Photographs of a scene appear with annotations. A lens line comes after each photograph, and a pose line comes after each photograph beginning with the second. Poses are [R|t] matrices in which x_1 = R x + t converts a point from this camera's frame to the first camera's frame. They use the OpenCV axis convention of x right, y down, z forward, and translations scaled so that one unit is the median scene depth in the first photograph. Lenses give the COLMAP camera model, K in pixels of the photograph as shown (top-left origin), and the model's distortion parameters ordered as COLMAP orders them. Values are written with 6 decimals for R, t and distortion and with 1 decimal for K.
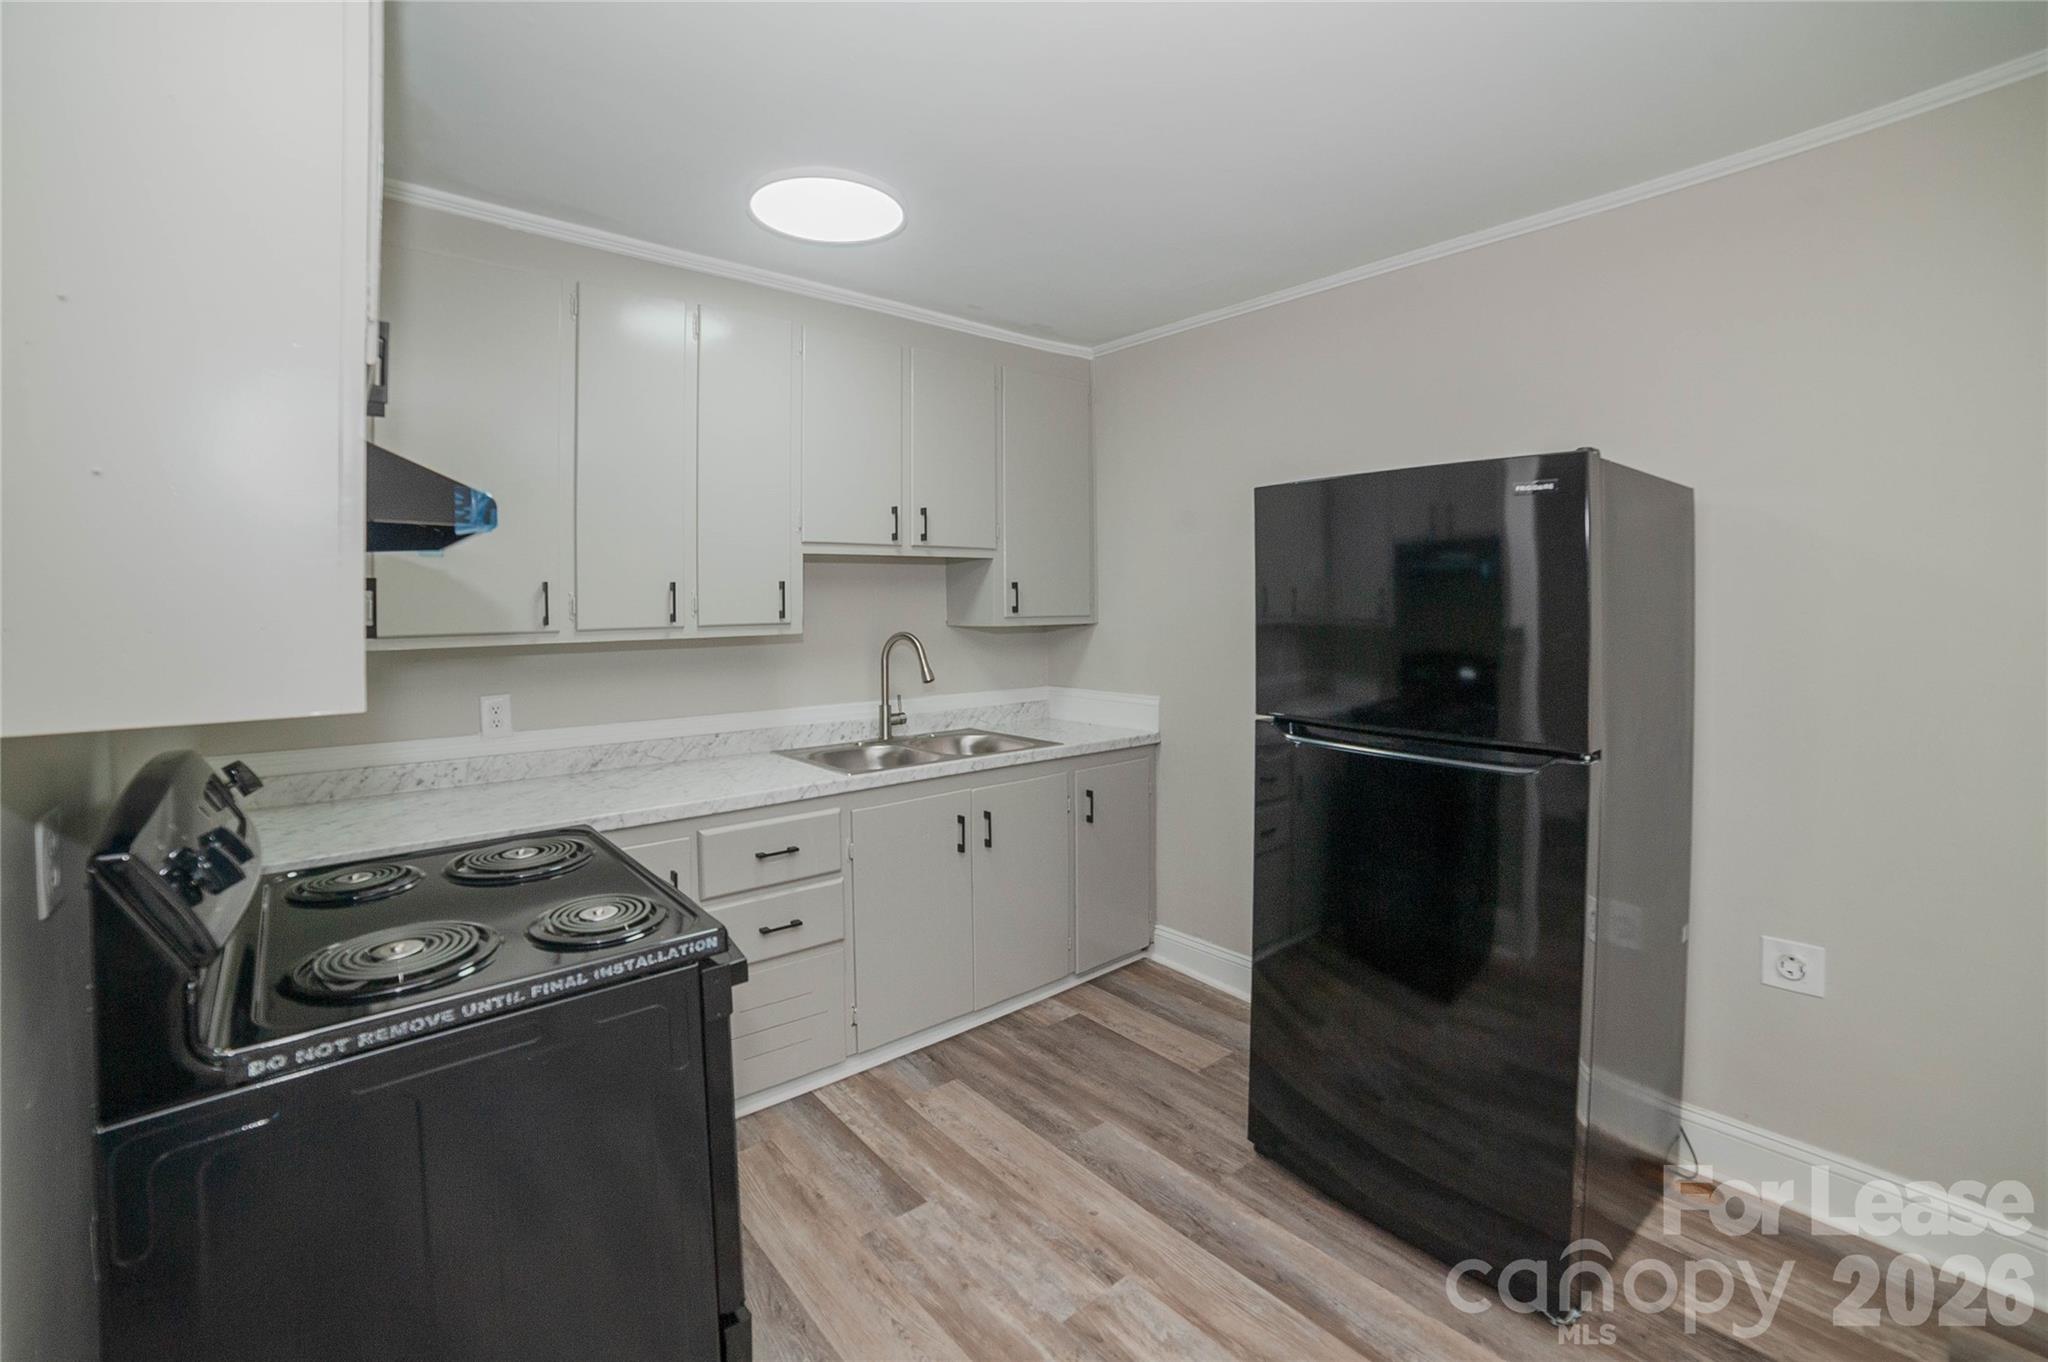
lens RADIAL K [[888.9, 0, 1089.5], [0, 888.9, 614.3], [0, 0, 1]] dist [-0.094262, 0.034819]
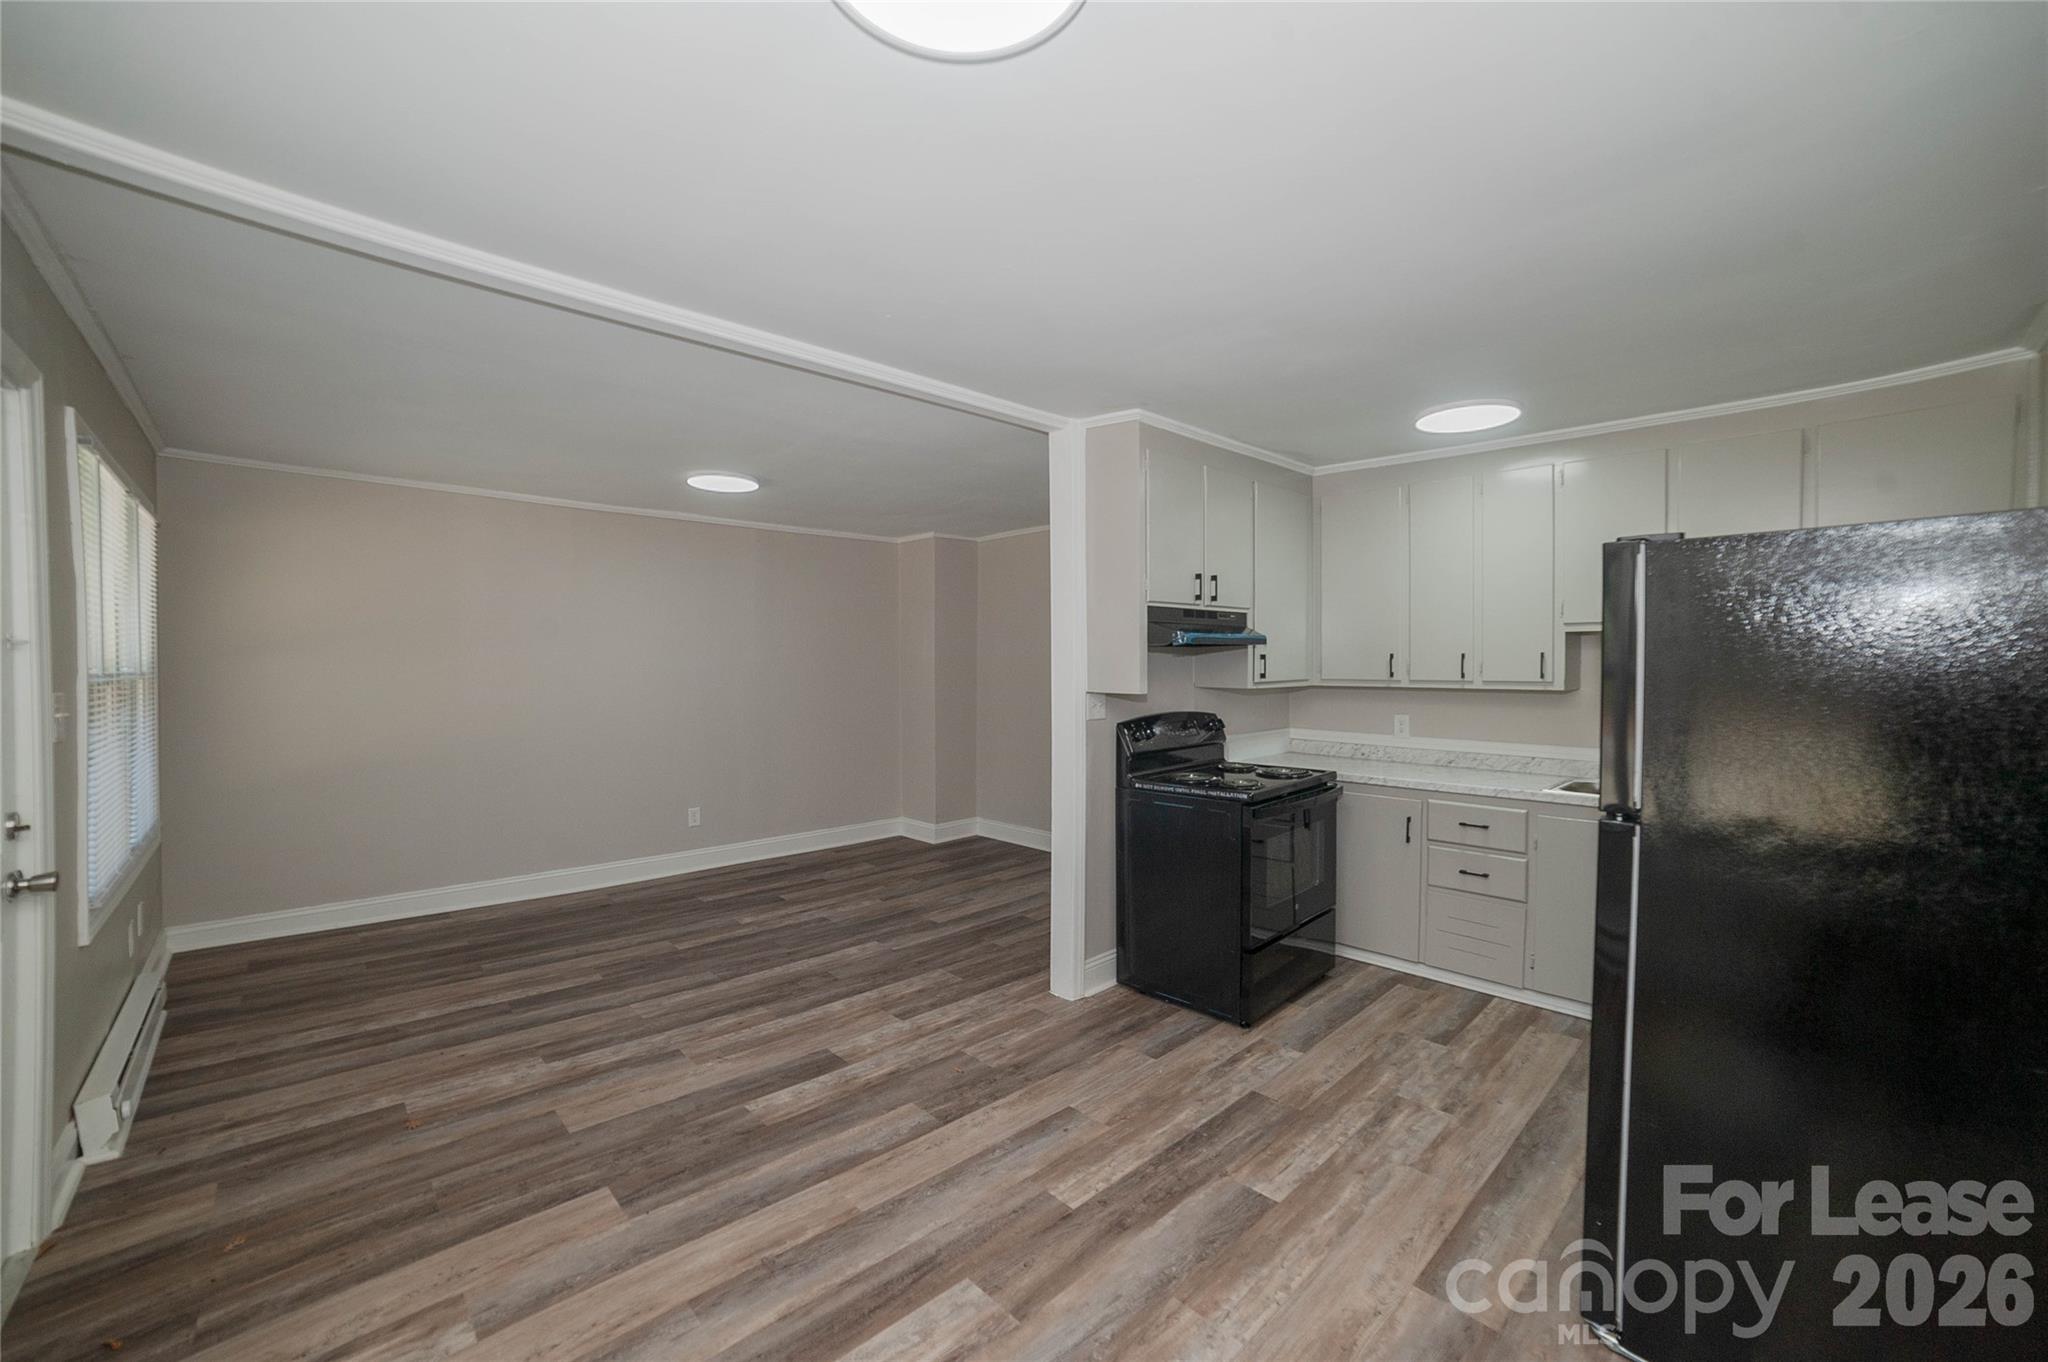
lens RADIAL K [[851.8, 0, 962.6], [0, 851.8, 681.4], [0, 0, 1]] dist [-0.094228, 0.051052]
pose [[-0.044538, 0.026597, -0.998654, 1.039548], [-0.016499, 0.999490, 0.027355, -0.010033], [0.998871, 0.017695, -0.044077, 0.125433]]
